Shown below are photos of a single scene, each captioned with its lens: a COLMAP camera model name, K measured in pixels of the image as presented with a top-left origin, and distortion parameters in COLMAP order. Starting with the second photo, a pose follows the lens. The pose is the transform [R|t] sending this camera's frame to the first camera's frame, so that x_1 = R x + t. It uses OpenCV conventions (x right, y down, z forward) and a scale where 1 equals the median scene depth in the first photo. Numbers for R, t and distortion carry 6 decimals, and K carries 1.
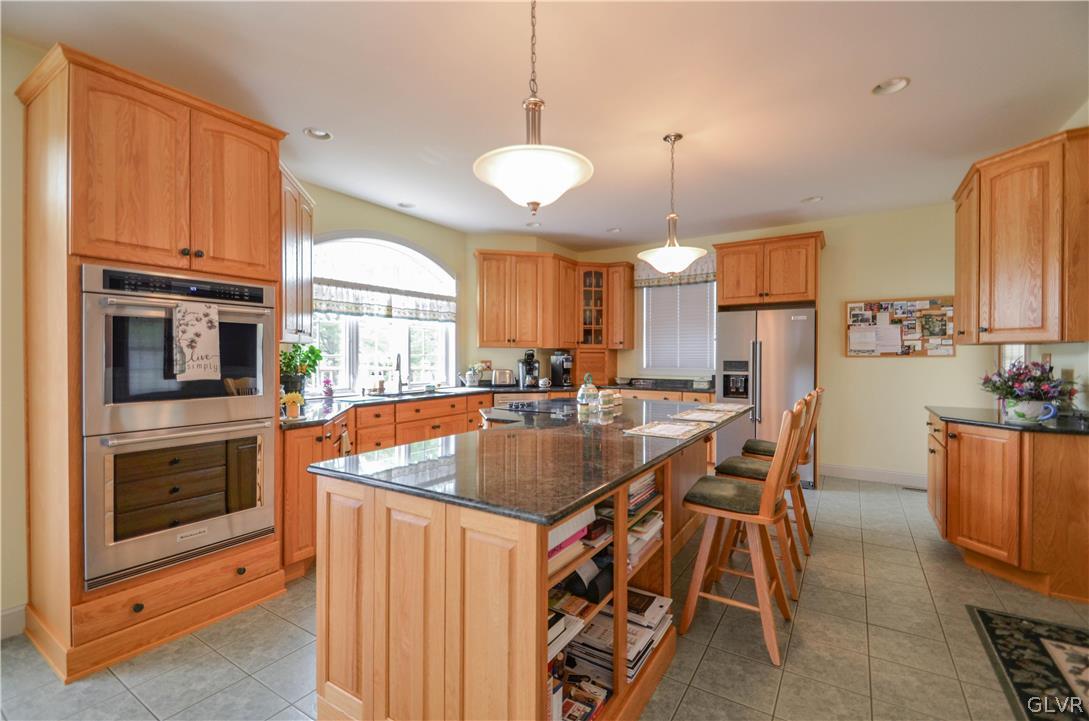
lens RADIAL K [[484.2, 0, 525.6], [0, 484.2, 352.1], [0, 0, 1]] dist [0.028552, -0.002594]
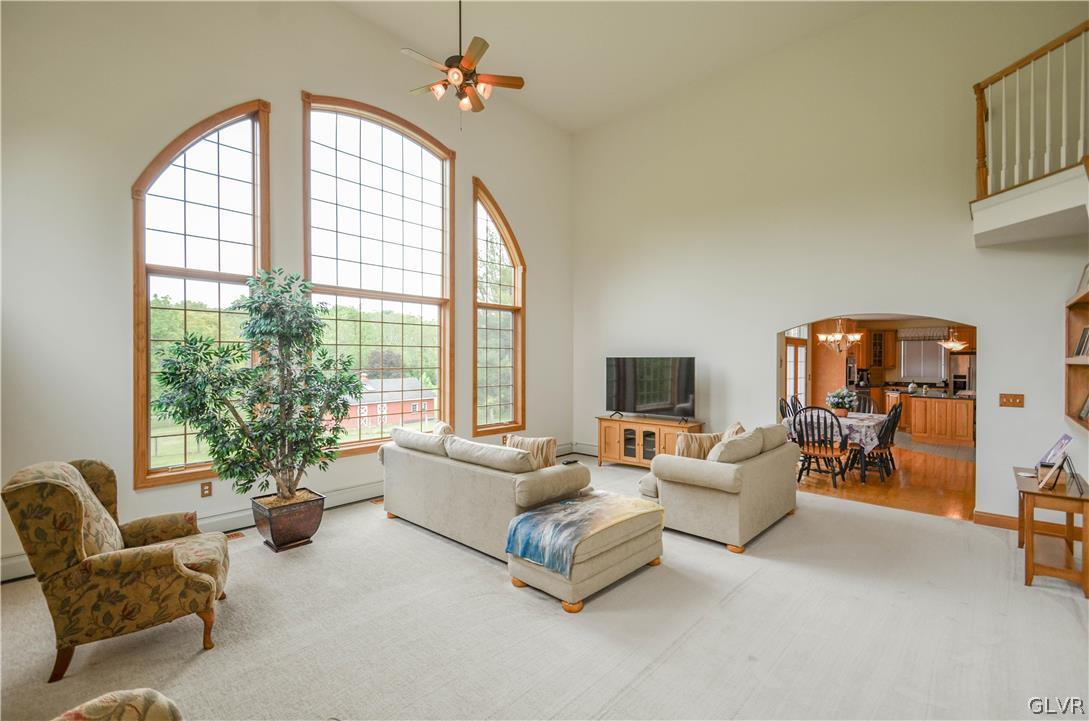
lens RADIAL K [[484.2, 0, 551.8], [0, 484.2, 363.4], [0, 0, 1]] dist [0.028552, -0.002594]
pose [[0.990861, -0.003327, -0.134843, -1.303060], [0.004939, 0.999920, 0.011620, -0.080985], [0.134793, -0.012179, 0.990799, -1.787122]]
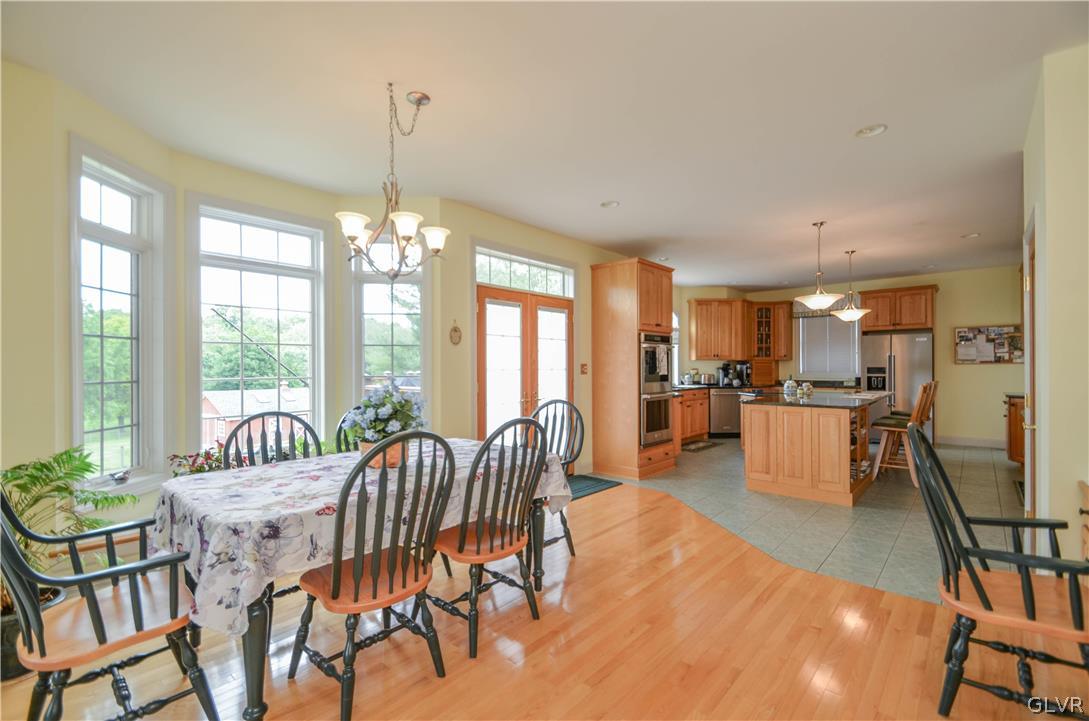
lens RADIAL K [[484.2, 0, 540.4], [0, 484.2, 366.1], [0, 0, 1]] dist [0.028552, -0.002594]
pose [[0.991010, -0.008553, -0.133516, -0.425971], [0.009348, 0.999942, 0.005325, -0.003994], [0.133463, -0.006525, 0.991032, -0.705168]]
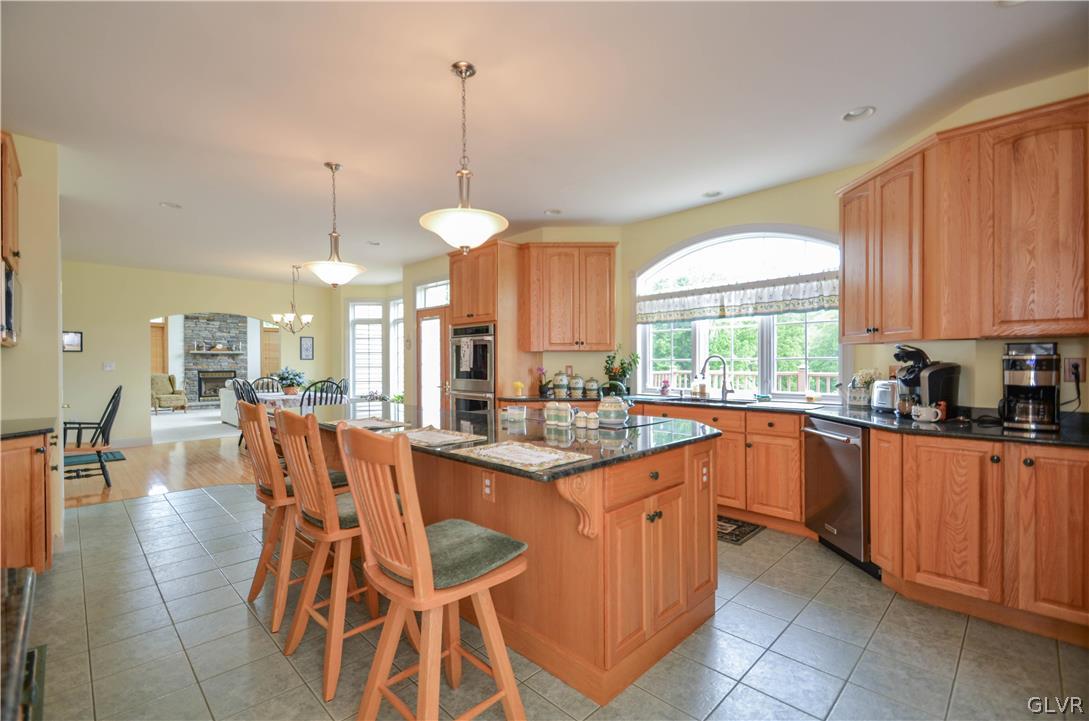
lens RADIAL K [[484.2, 0, 553.3], [0, 484.2, 360.4], [0, 0, 1]] dist [0.028552, -0.002594]
pose [[-0.186238, -0.011468, -0.982438, 0.636635], [0.009865, 0.999860, -0.013542, 0.017767], [0.982455, -0.012214, -0.186099, 0.789278]]
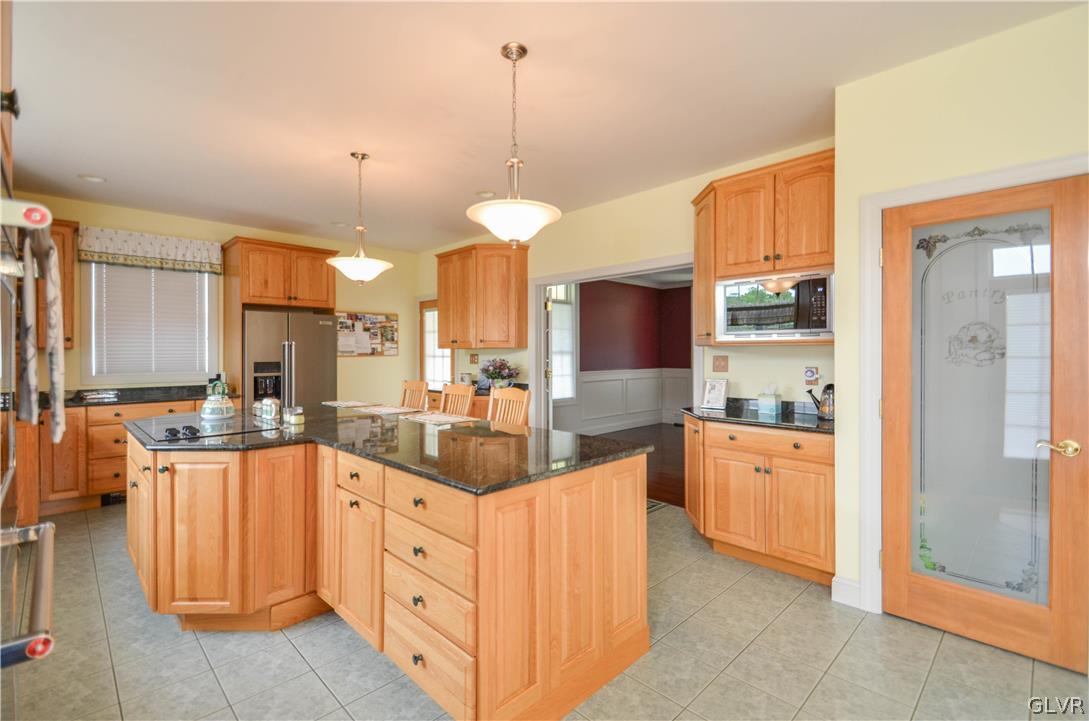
lens RADIAL K [[484.2, 0, 545.6], [0, 484.2, 357.8], [0, 0, 1]] dist [0.028552, -0.002594]
pose [[0.199514, -0.012700, 0.979813, -0.428347], [-0.000730, 0.999914, 0.013110, -0.003622], [-0.979895, -0.003331, 0.199487, 0.256336]]
